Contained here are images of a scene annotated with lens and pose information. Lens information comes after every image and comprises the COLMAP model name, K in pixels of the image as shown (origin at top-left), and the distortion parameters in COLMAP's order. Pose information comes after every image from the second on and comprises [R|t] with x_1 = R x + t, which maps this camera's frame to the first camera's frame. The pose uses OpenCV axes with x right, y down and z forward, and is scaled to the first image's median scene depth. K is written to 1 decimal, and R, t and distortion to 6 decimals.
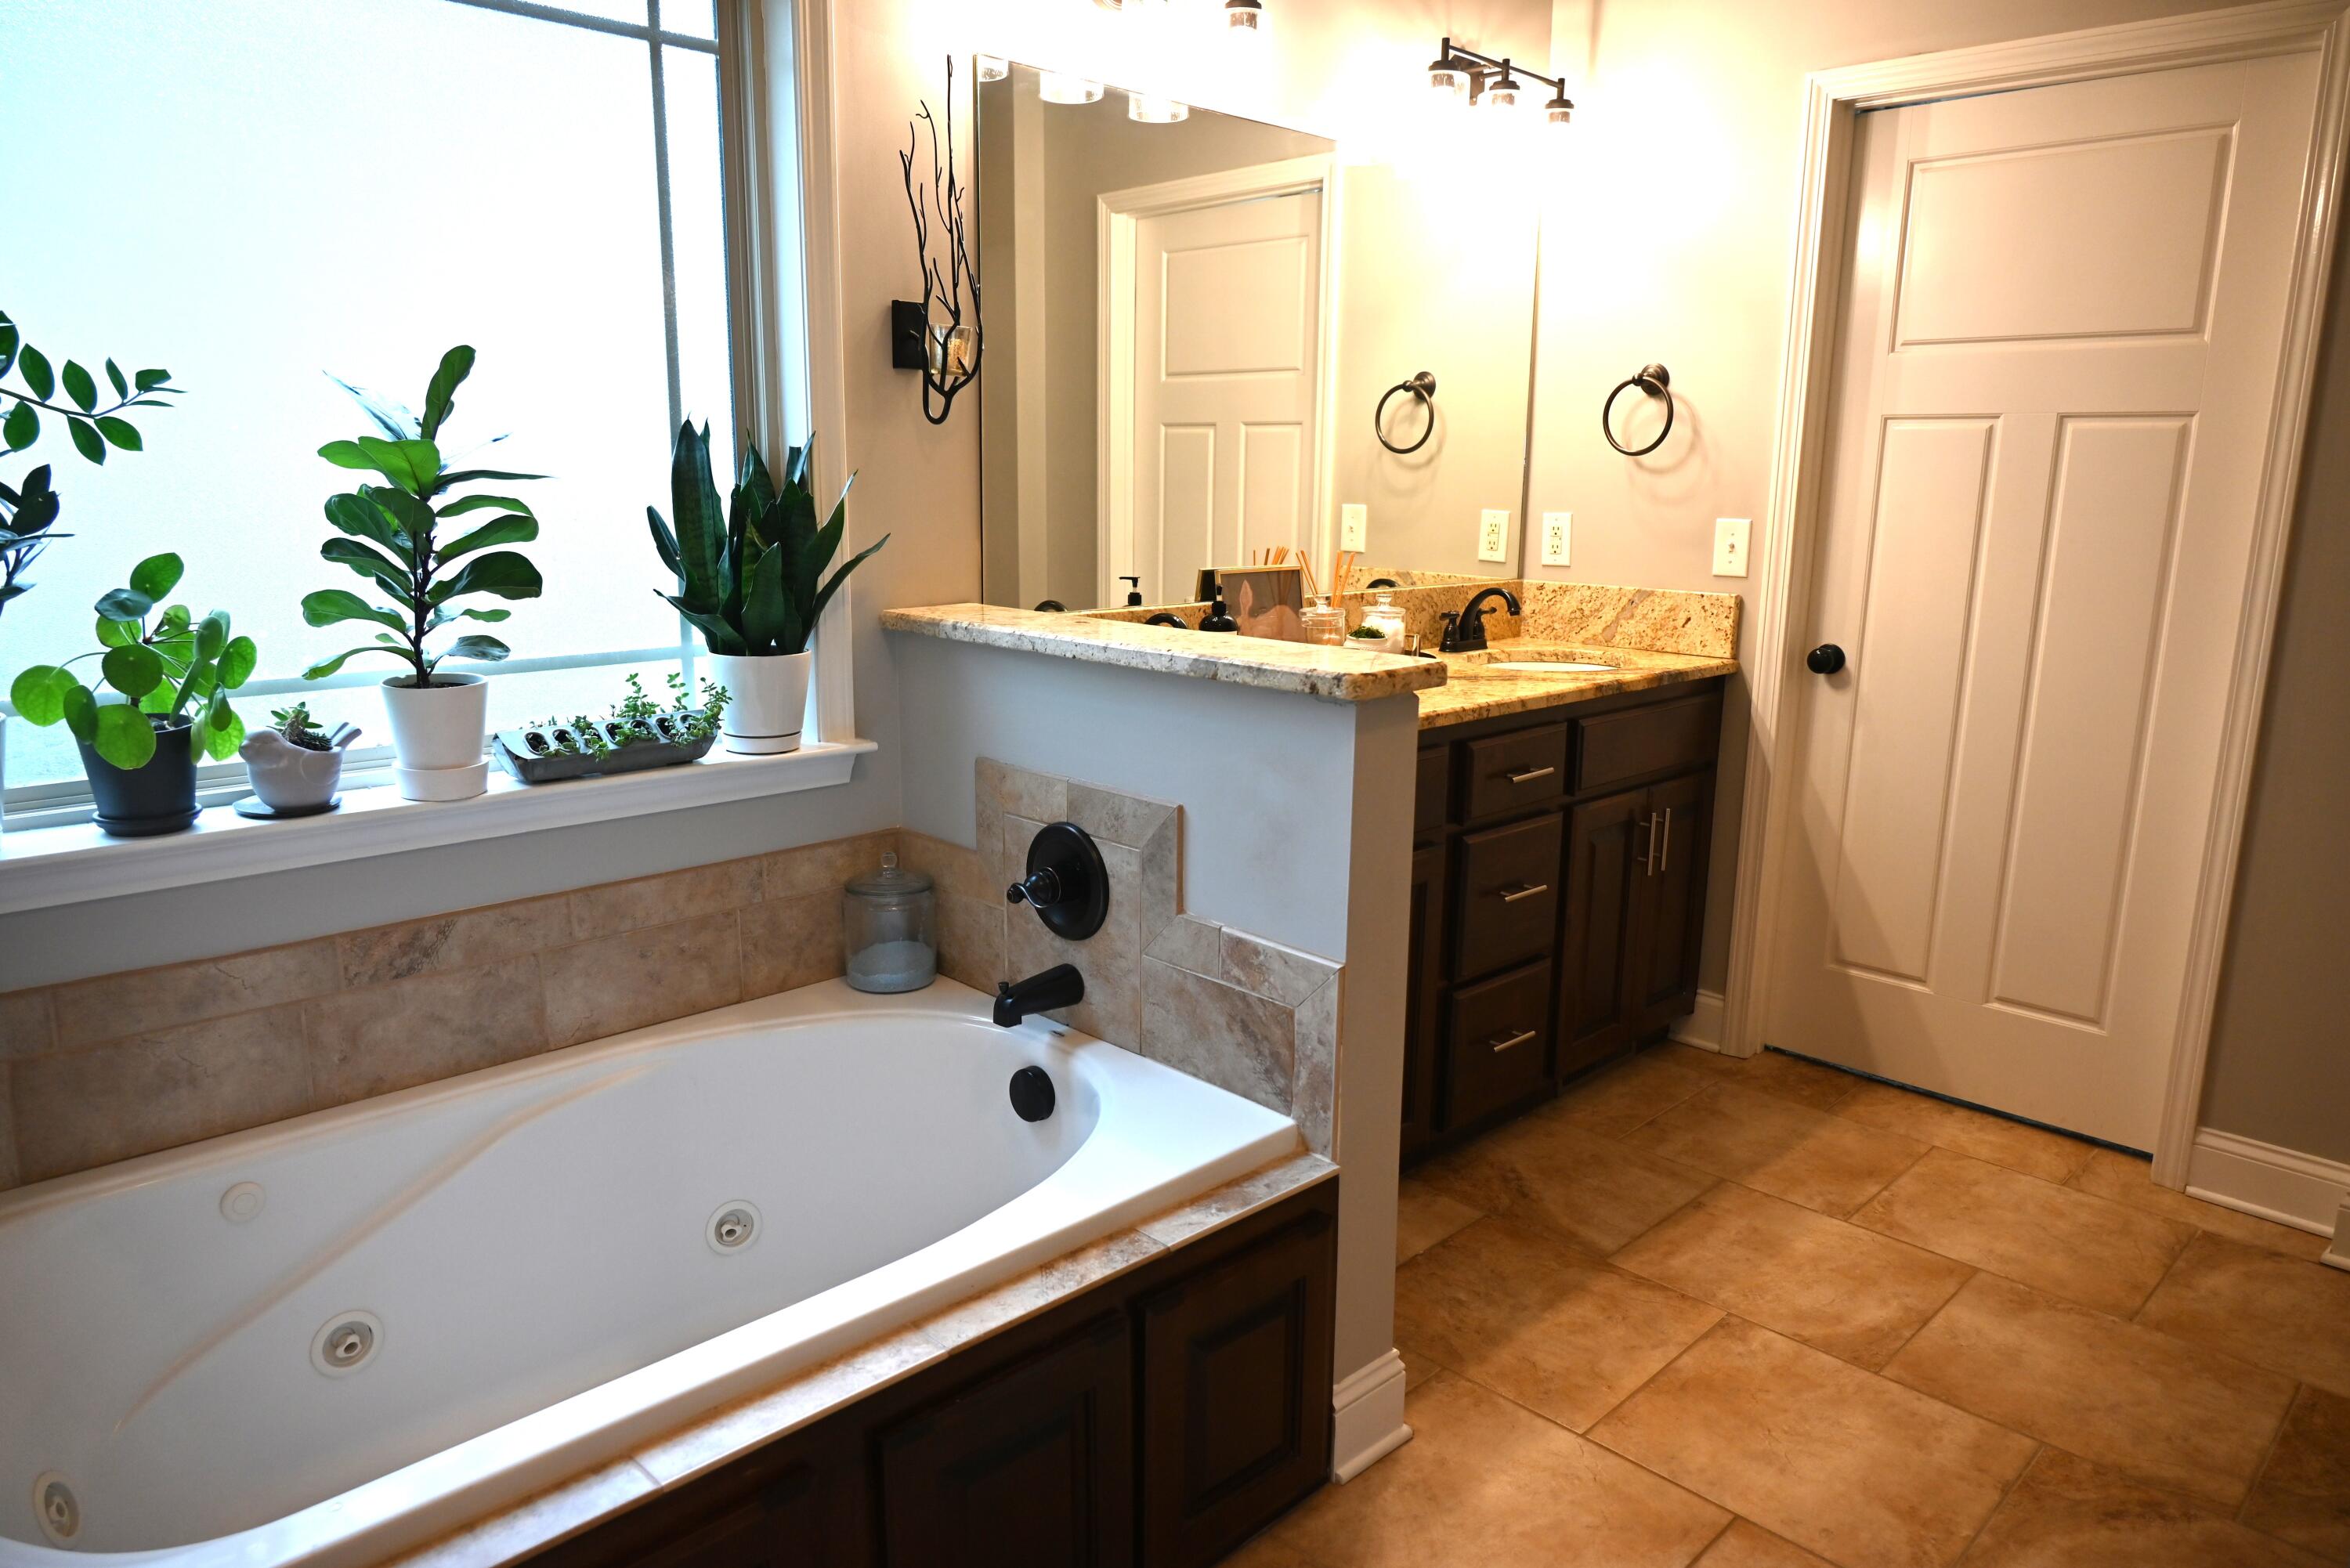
lens RADIAL K [[1554.4, 0, 1180.7], [0, 1554.4, 786.6], [0, 0, 1]] dist [-0.003816, -0.000383]
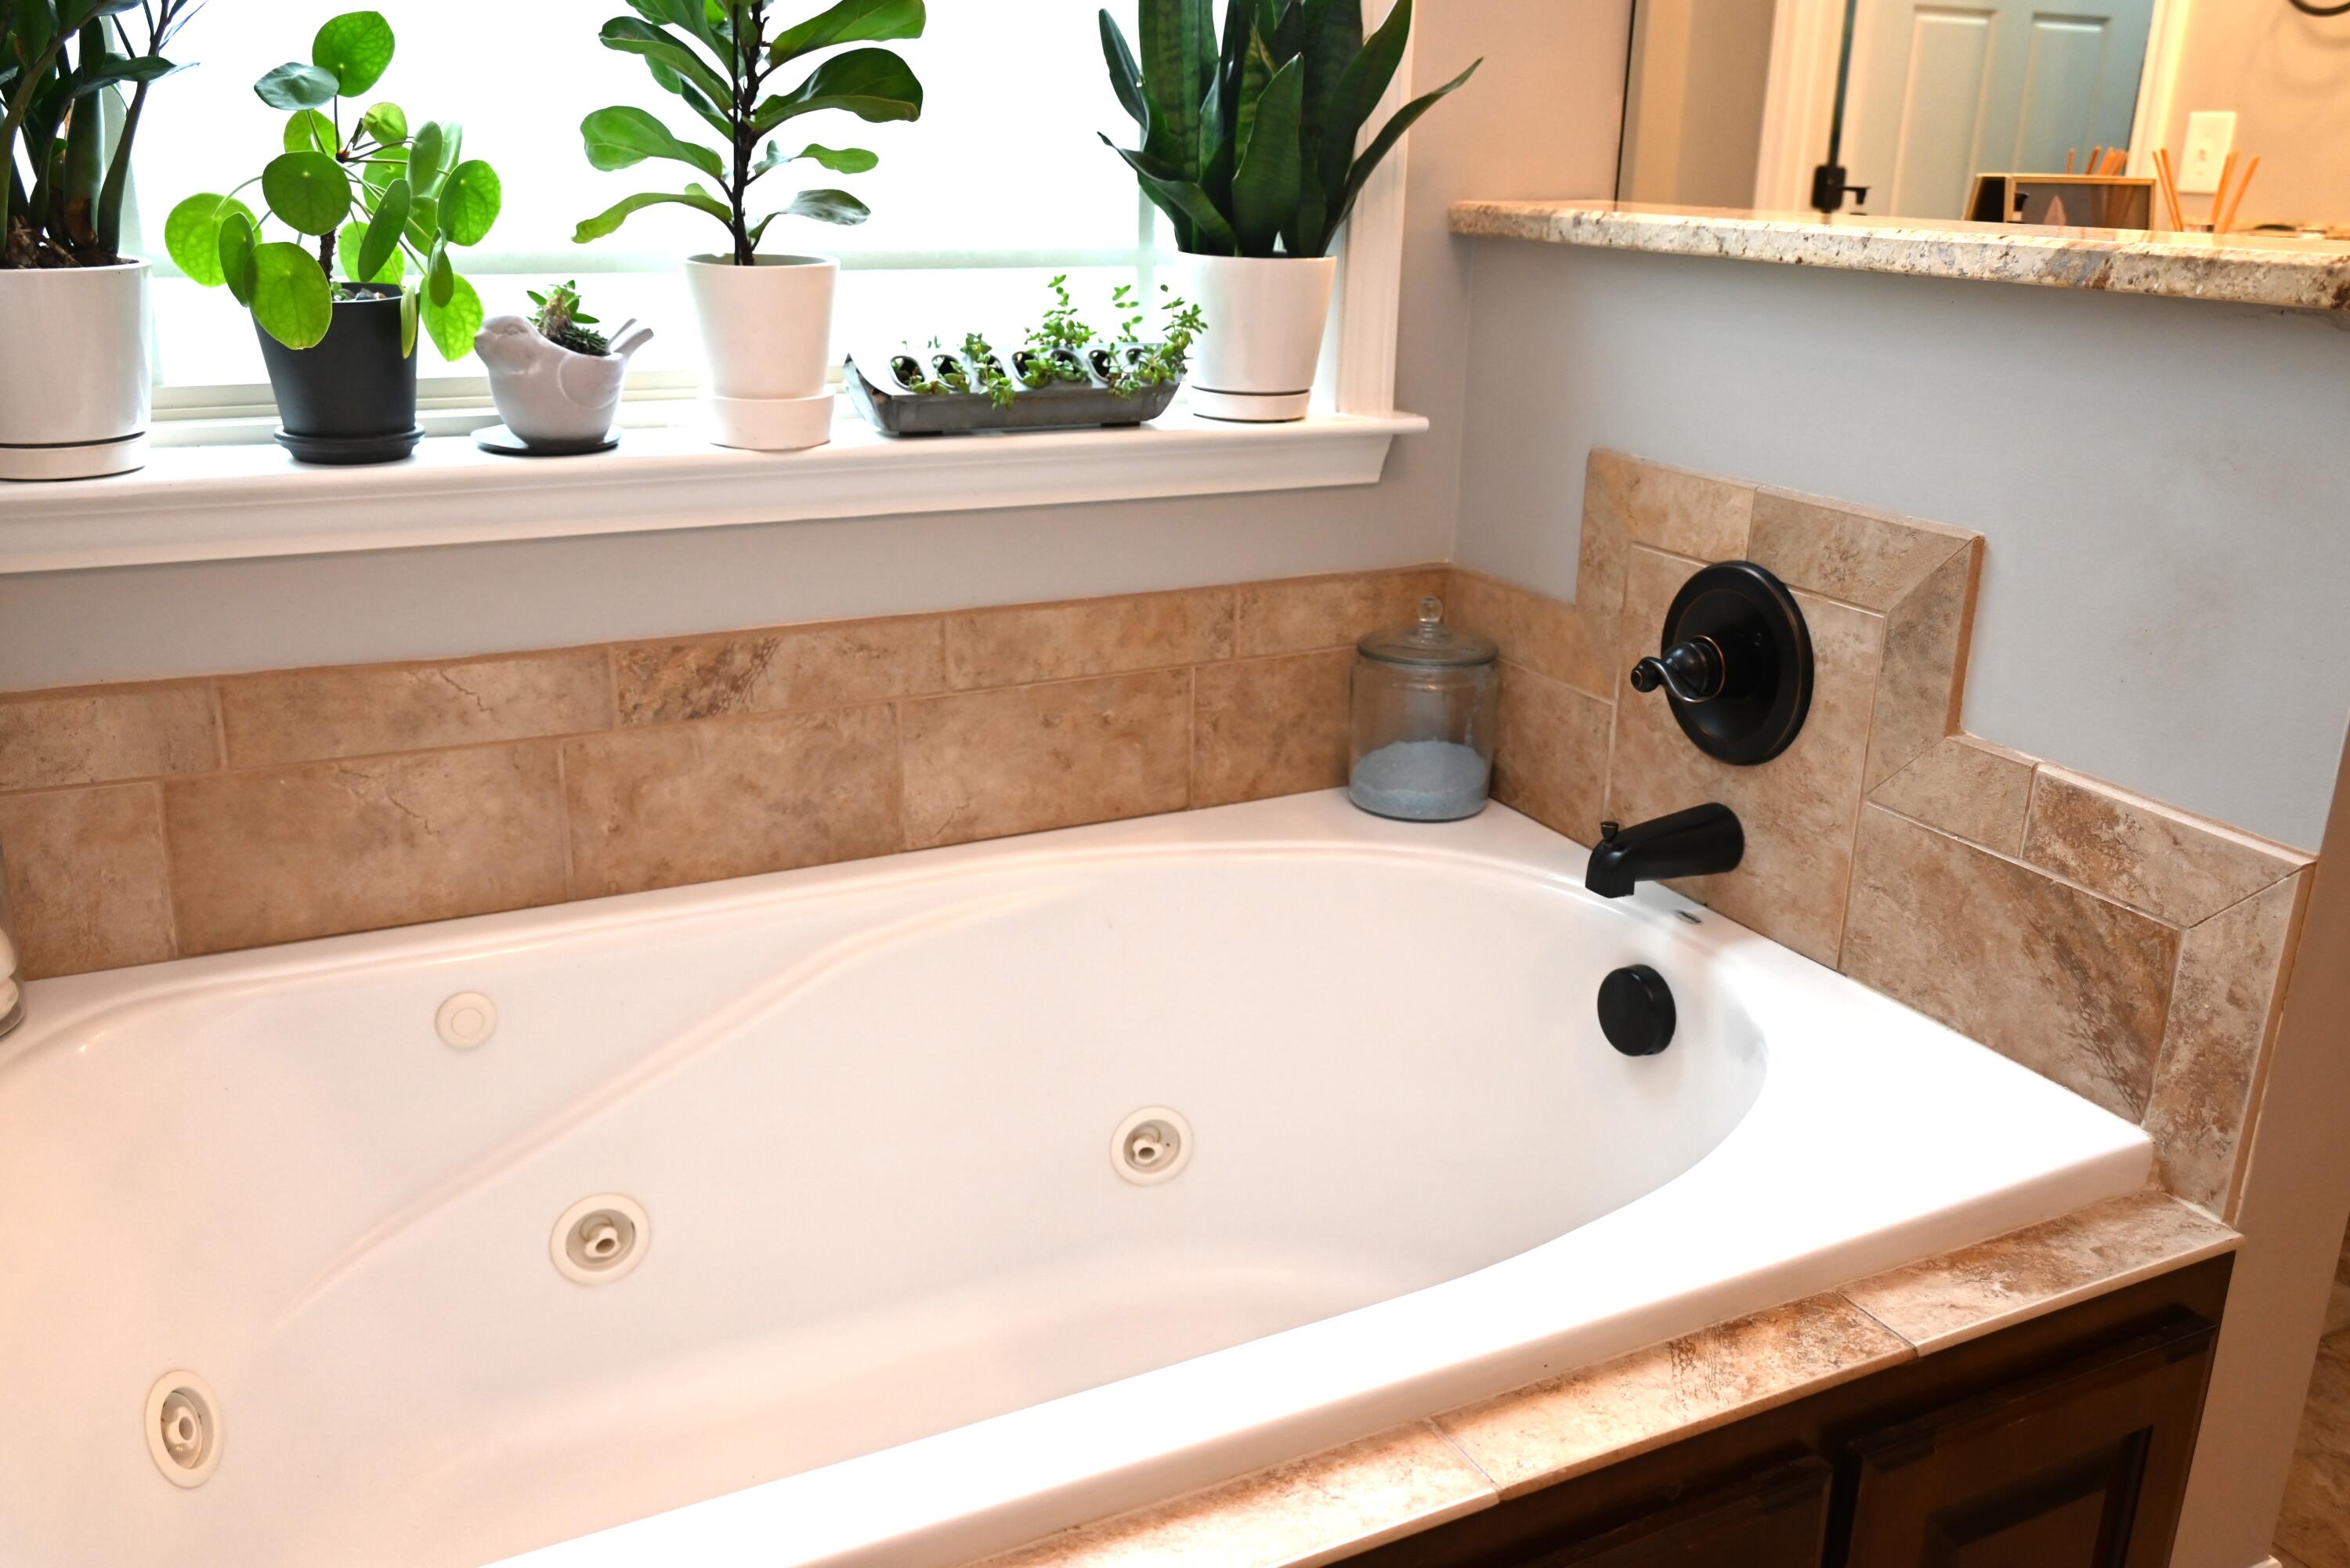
lens RADIAL K [[1915.5, 0, 1166.5], [0, 1915.5, 792.1], [0, 0, 1]] dist [-0.005206, 0.003686]
pose [[0.951958, 0.103078, -0.288360, -0.068741], [-0.070472, 0.990114, 0.121278, 0.039461], [0.298011, -0.095130, 0.949810, 0.268005]]
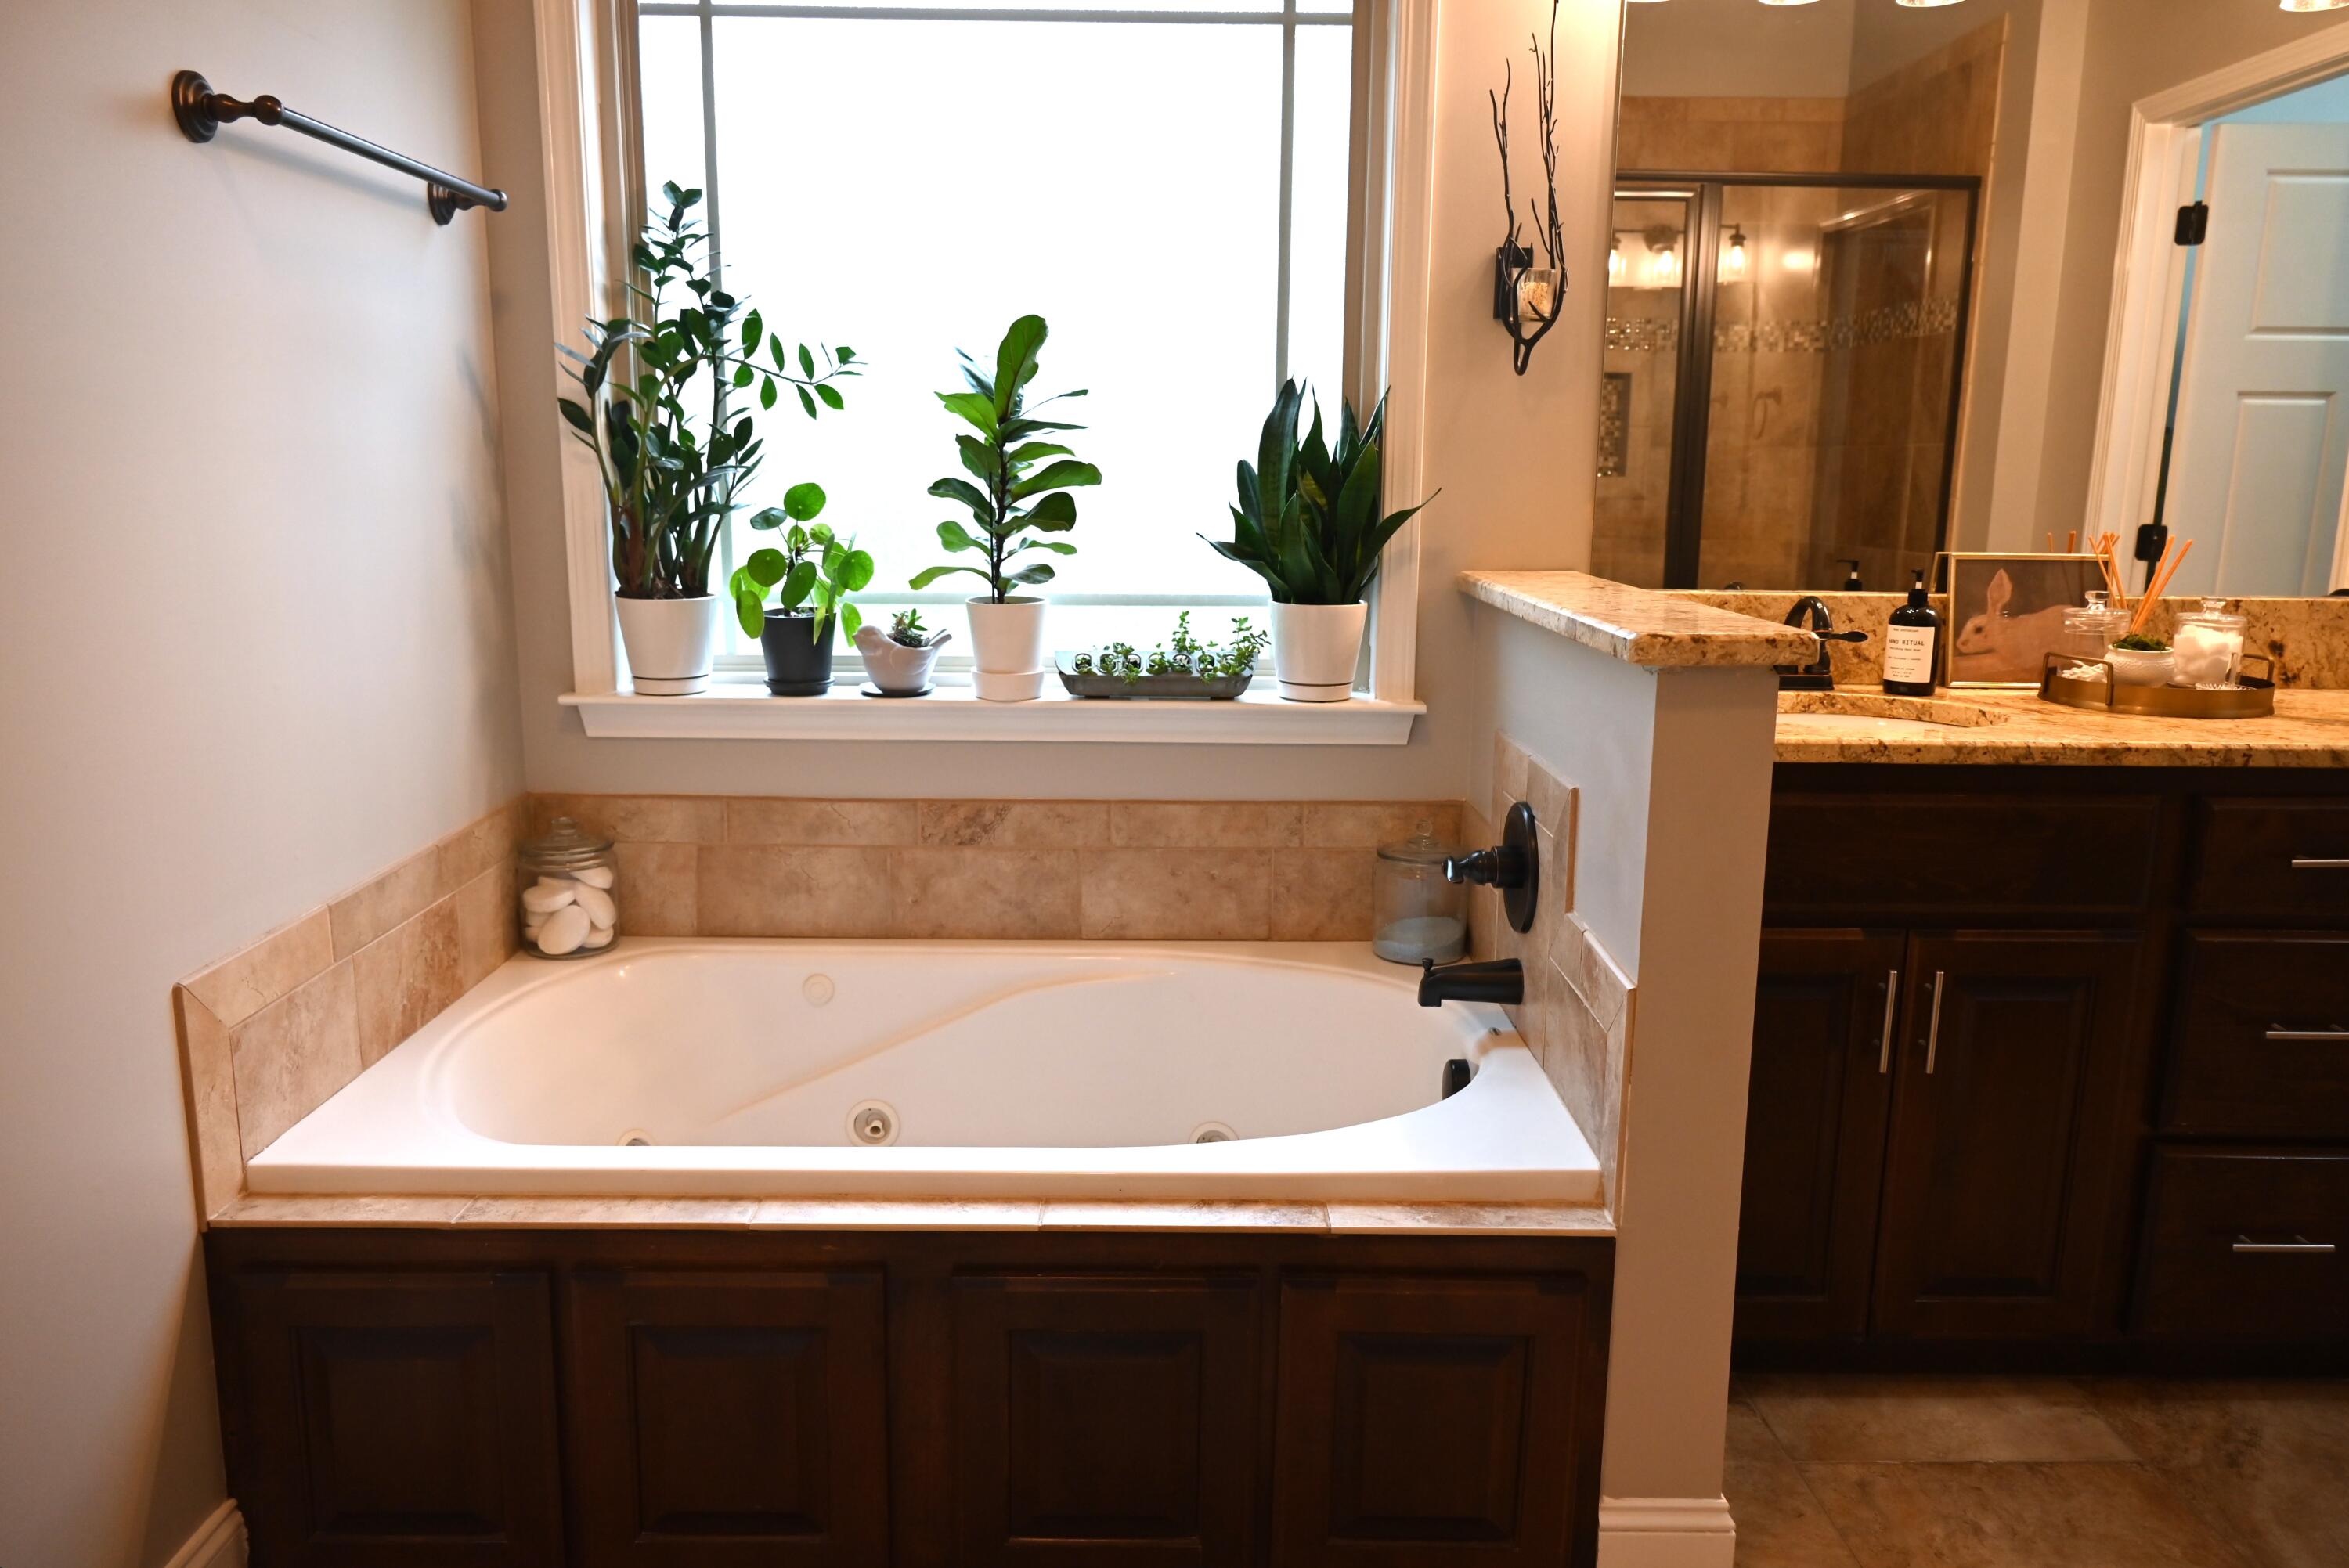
lens RADIAL K [[1695.7, 0, 1168.7], [0, 1695.7, 788.5], [0, 0, 1]] dist [-0.003627, 0.009618]
pose [[0.716953, 0.126012, -0.685638, 0.490319], [-0.144335, 0.989048, 0.030848, 0.015630], [0.682016, 0.076845, 0.727289, 0.145226]]
